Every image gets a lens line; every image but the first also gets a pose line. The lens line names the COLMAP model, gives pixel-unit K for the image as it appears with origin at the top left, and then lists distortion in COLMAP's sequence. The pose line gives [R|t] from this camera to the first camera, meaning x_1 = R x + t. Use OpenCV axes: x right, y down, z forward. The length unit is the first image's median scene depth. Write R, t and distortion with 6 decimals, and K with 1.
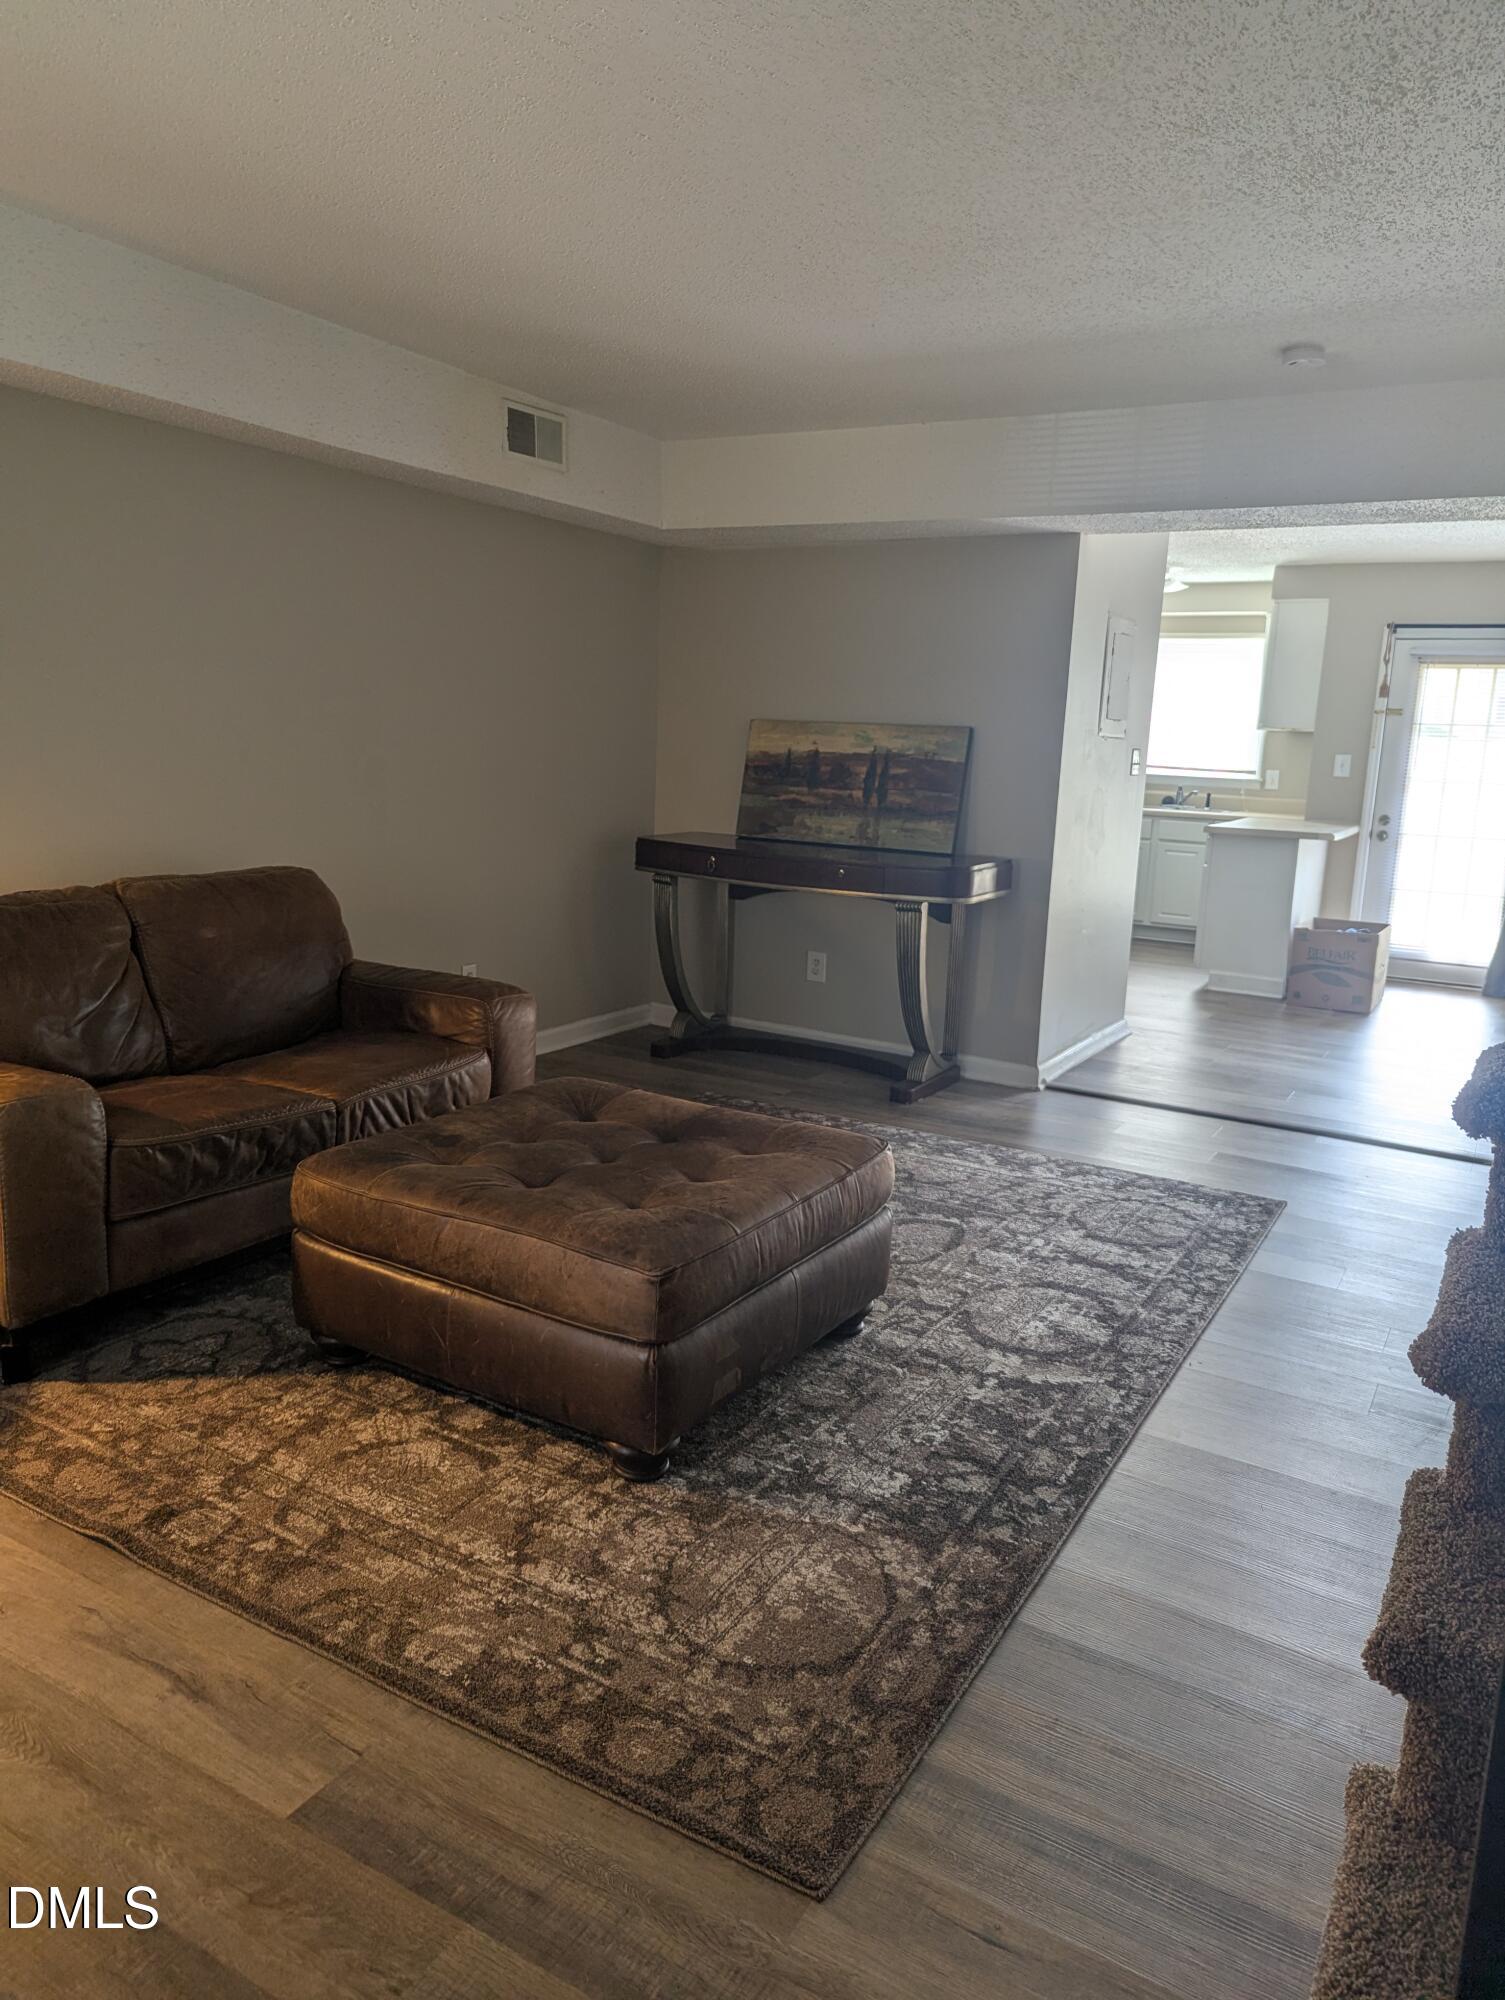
lens RADIAL K [[1412.4, 0, 750.0], [0, 1412.4, 990.6], [0, 0, 1]] dist [0.059275, -0.057641]
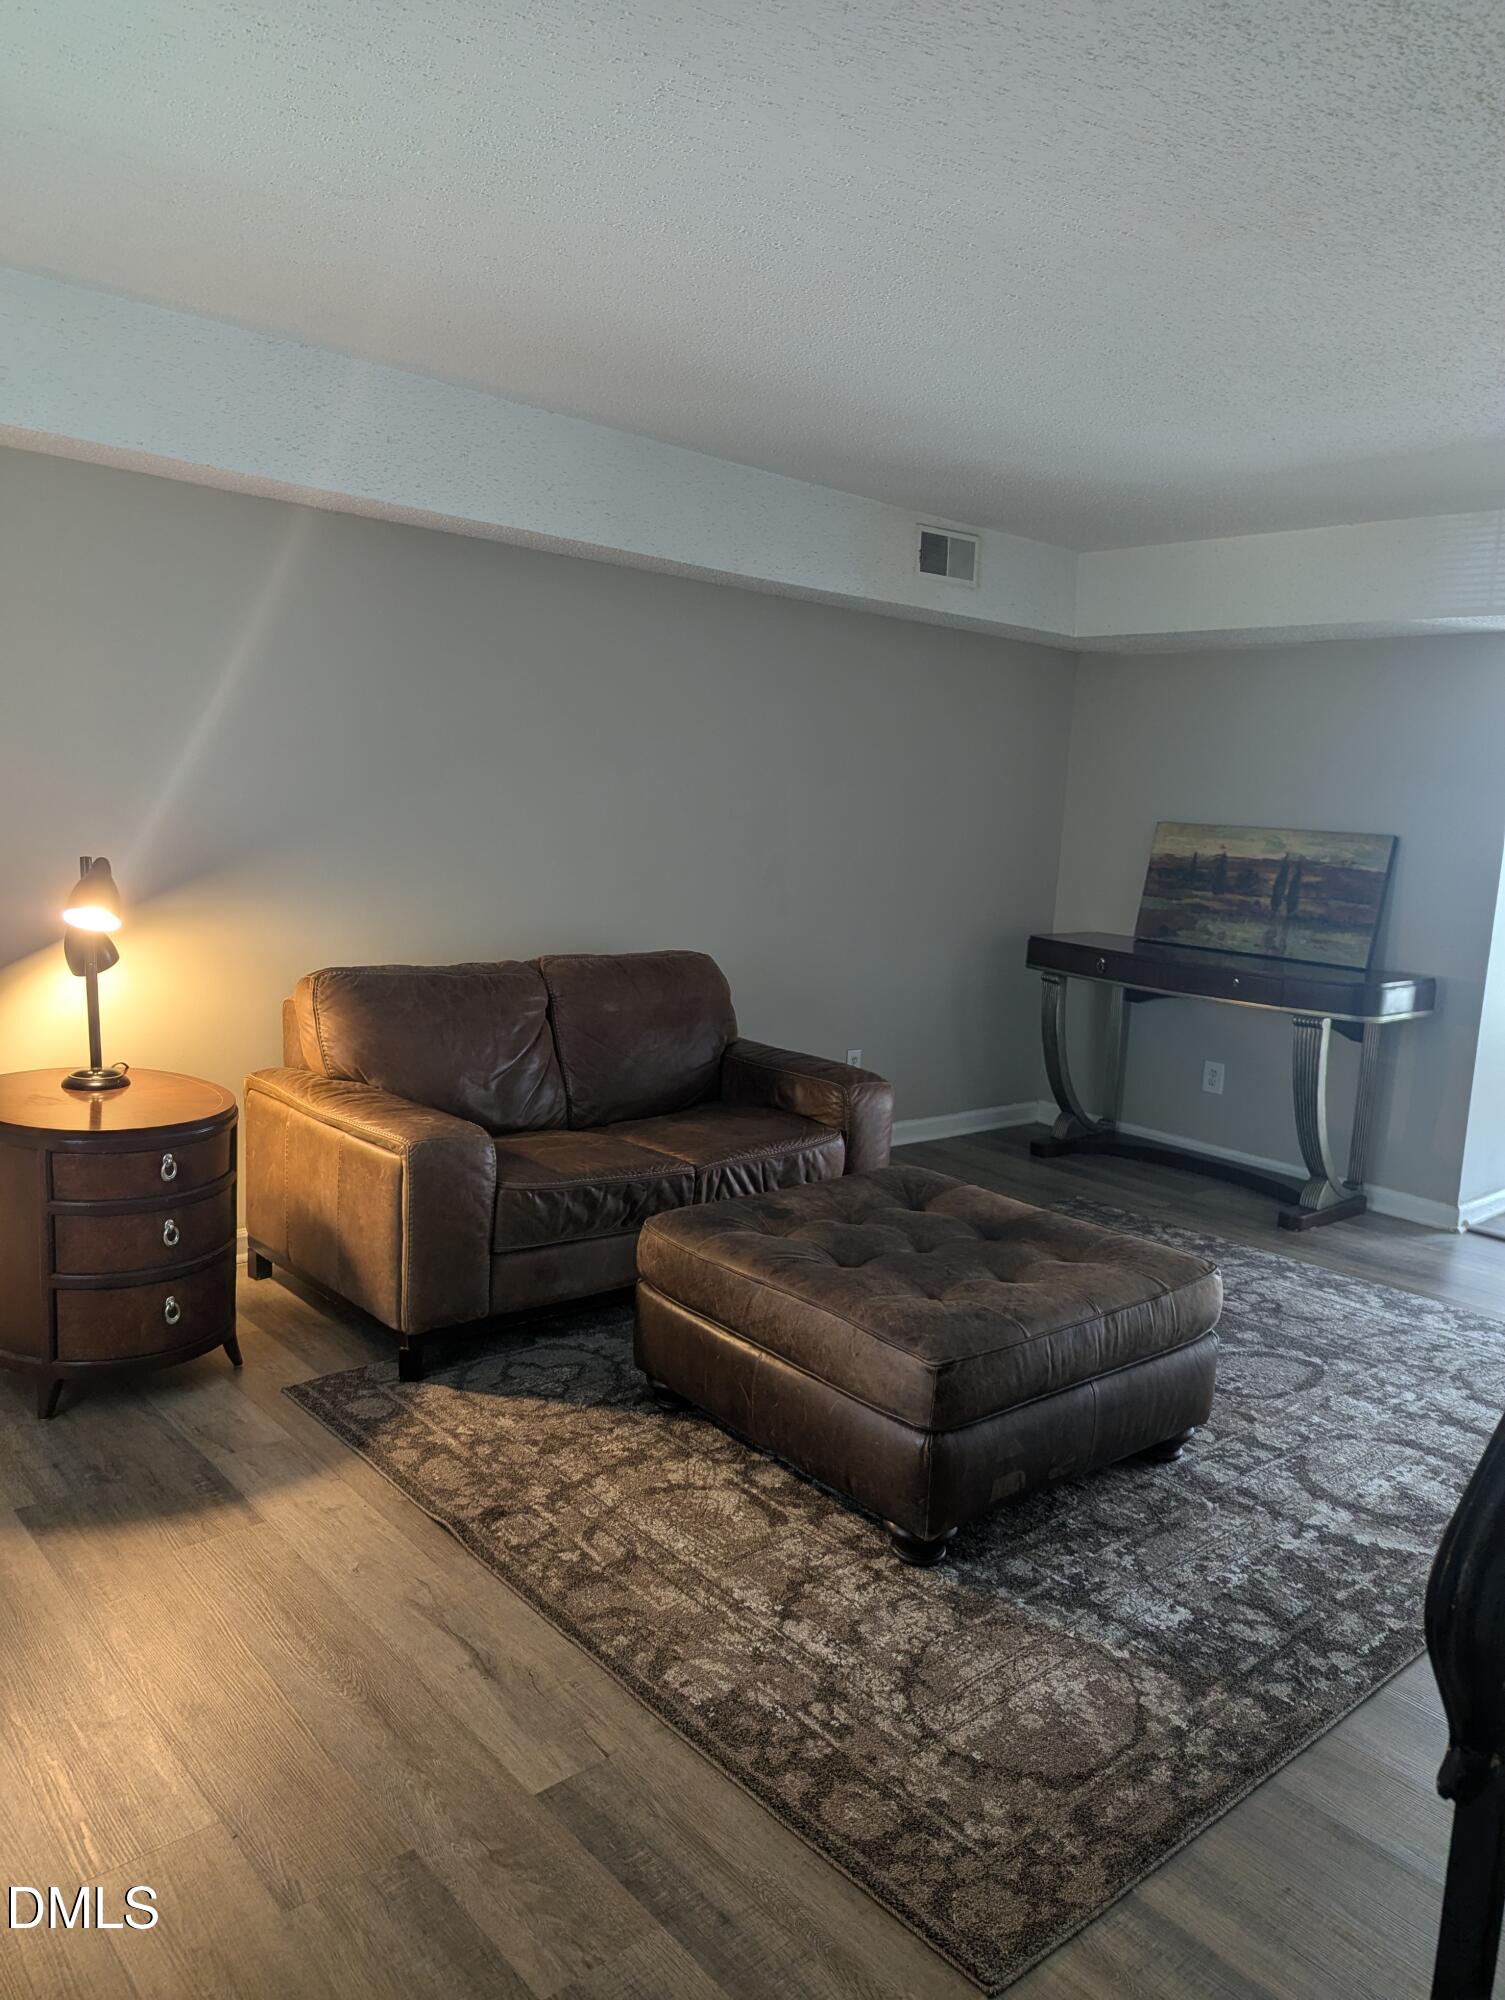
lens RADIAL K [[1412.4, 0, 744.8], [0, 1412.4, 992.3], [0, 0, 1]] dist [0.059275, -0.057641]
pose [[0.947997, 0.057292, -0.313081, 0.085296], [-0.075902, 0.995980, -0.047567, -0.008283], [0.309098, 0.068857, 0.948534, -0.038301]]
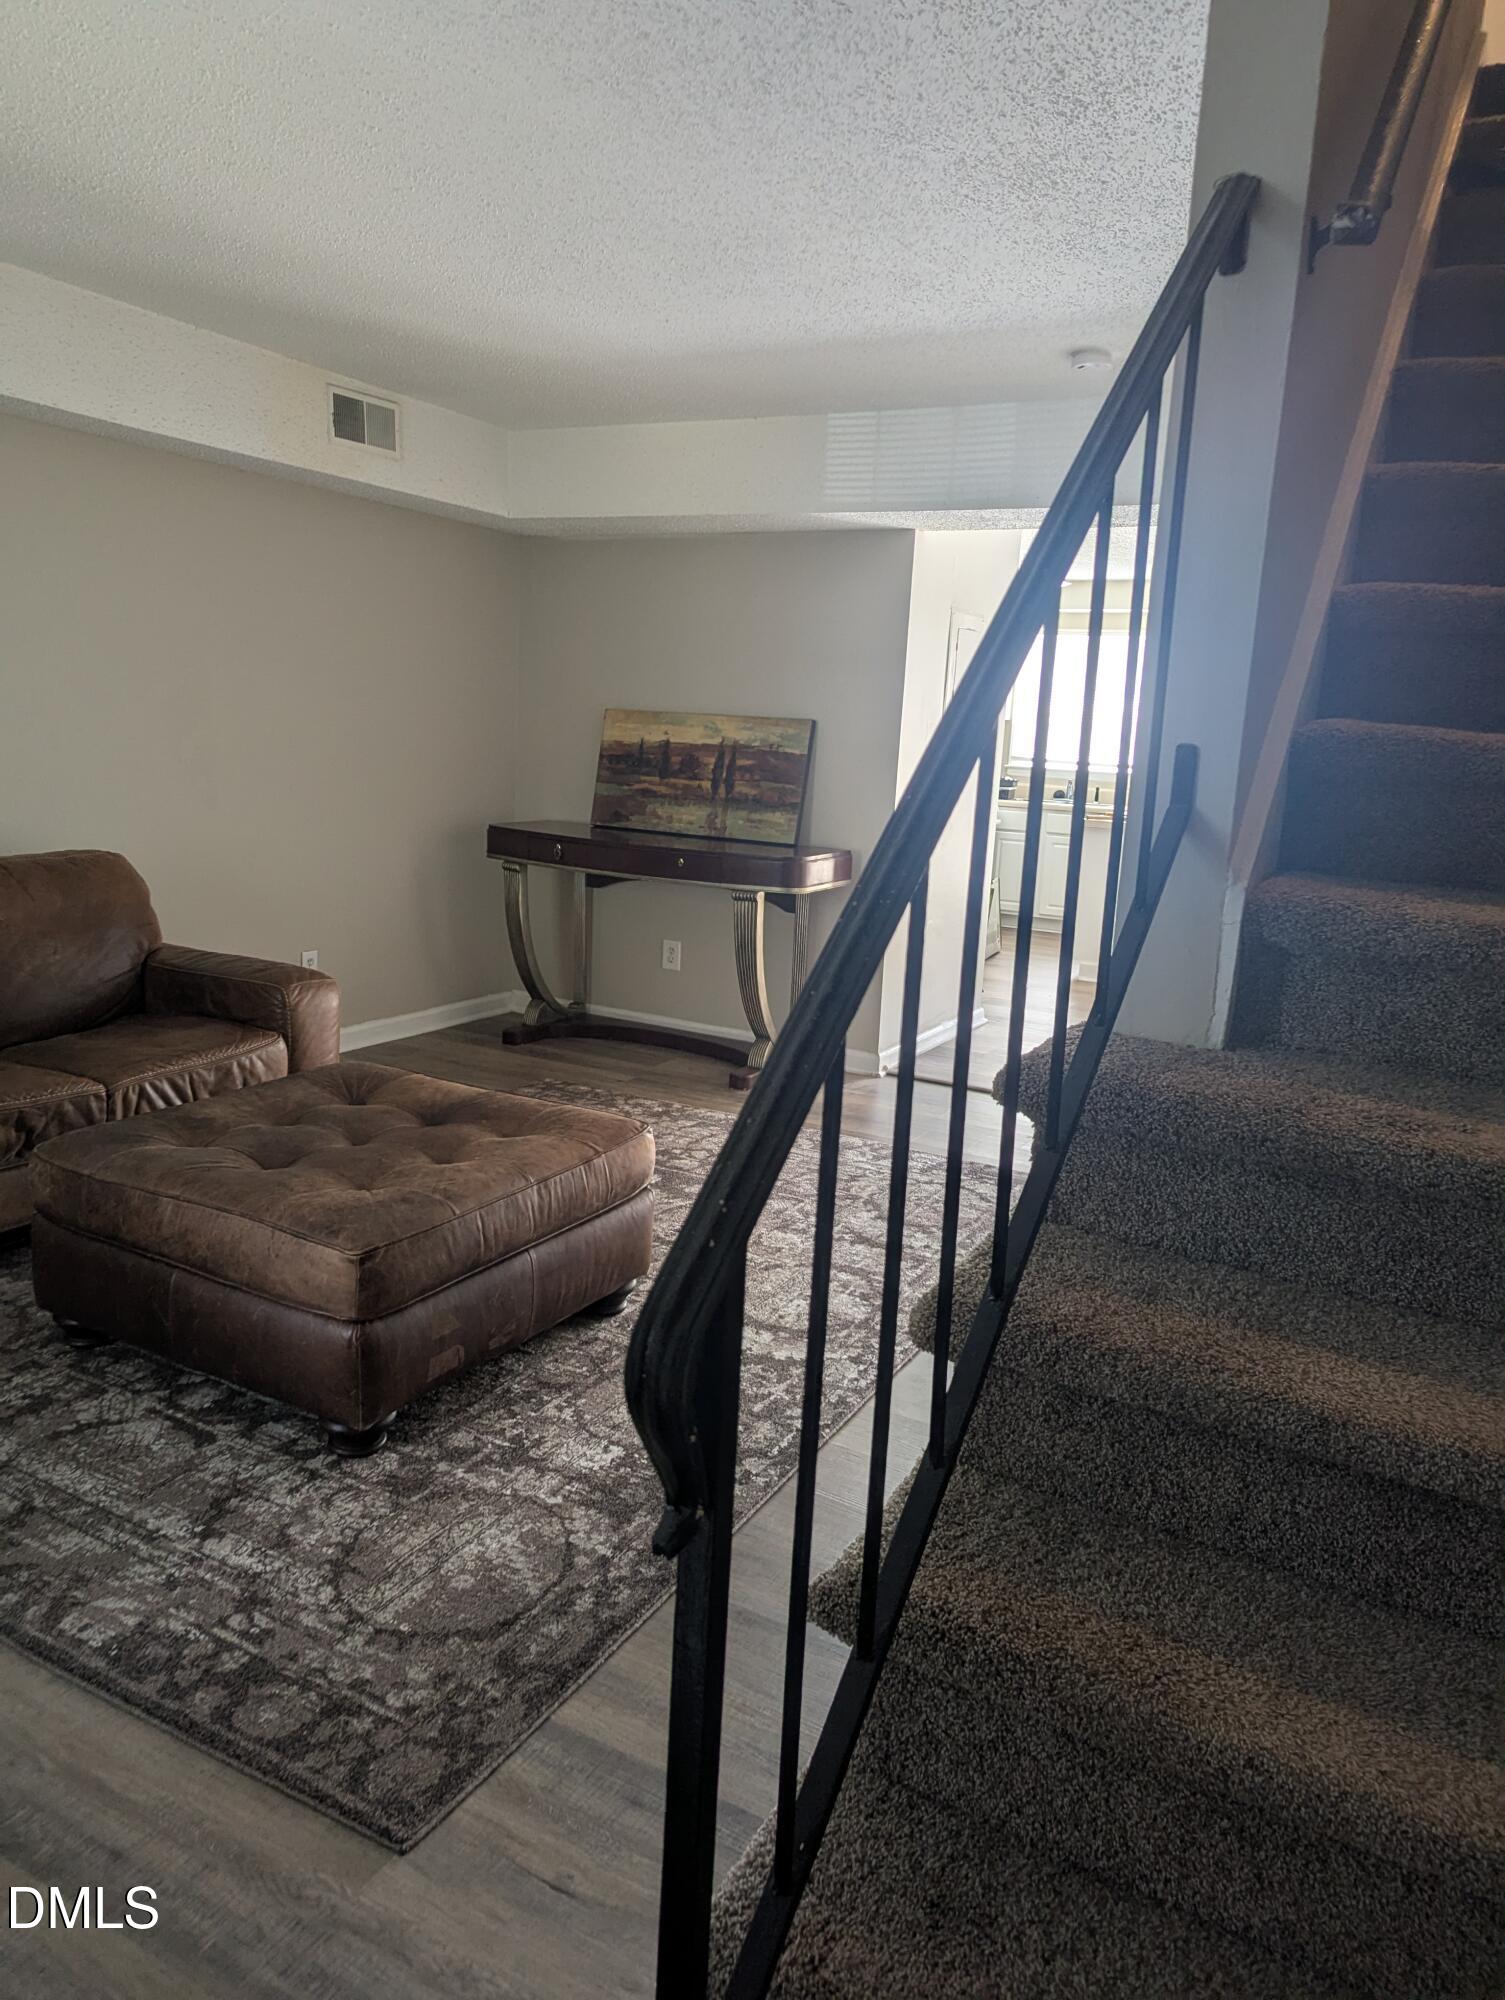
lens RADIAL K [[1412.4, 0, 752.4], [0, 1412.4, 985.3], [0, 0, 1]] dist [0.059275, -0.057641]
pose [[0.999457, 0.004098, 0.032703, 0.138960], [-0.004170, 0.999989, 0.002134, 0.004416], [-0.032694, -0.002269, 0.999463, -0.018566]]
